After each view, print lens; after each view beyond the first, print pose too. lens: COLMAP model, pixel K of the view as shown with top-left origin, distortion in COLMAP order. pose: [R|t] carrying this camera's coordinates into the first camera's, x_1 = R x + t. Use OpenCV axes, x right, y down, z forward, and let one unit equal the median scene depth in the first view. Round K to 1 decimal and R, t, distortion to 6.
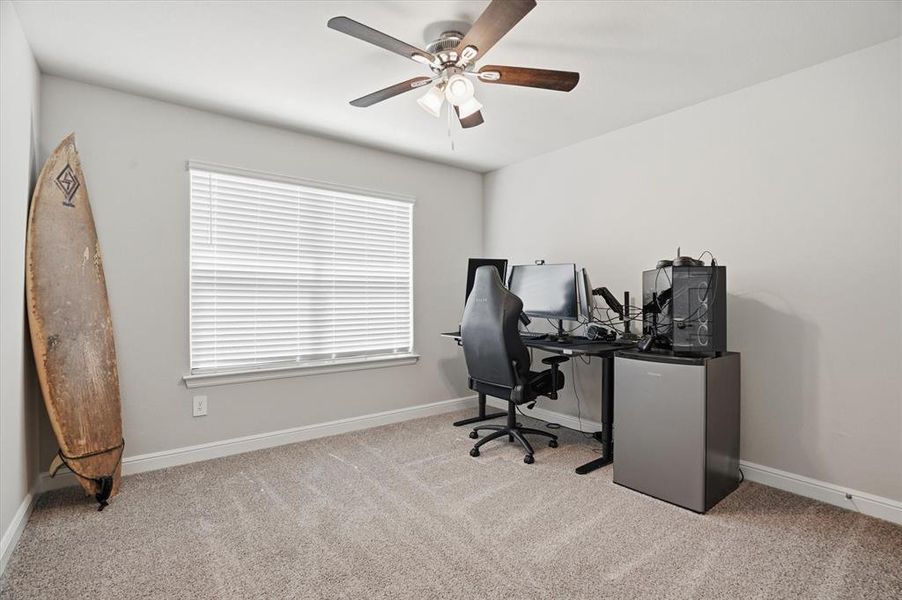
lens RADIAL K [[423.8, 0, 453.2], [0, 423.8, 299.5], [0, 0, 1]] dist [-0.061208, 0.025083]
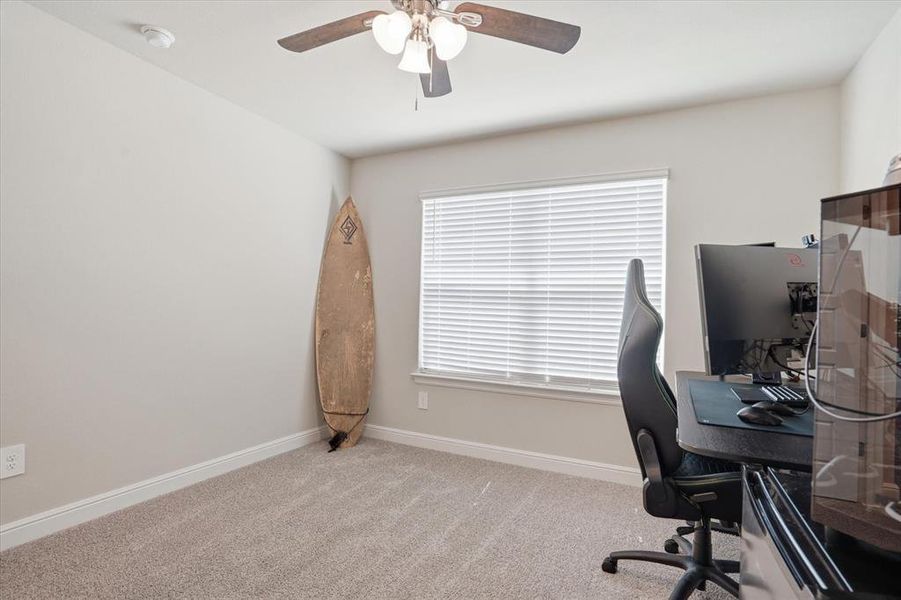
lens RADIAL K [[445.7, 0, 450.5], [0, 445.7, 300.0], [0, 0, 1]] dist [-0.070289, 0.030448]
pose [[0.430145, -0.003179, -0.902754, 0.553790], [-0.029800, 0.999399, -0.017719, -0.005678], [0.902268, 0.034524, 0.429792, 0.531414]]
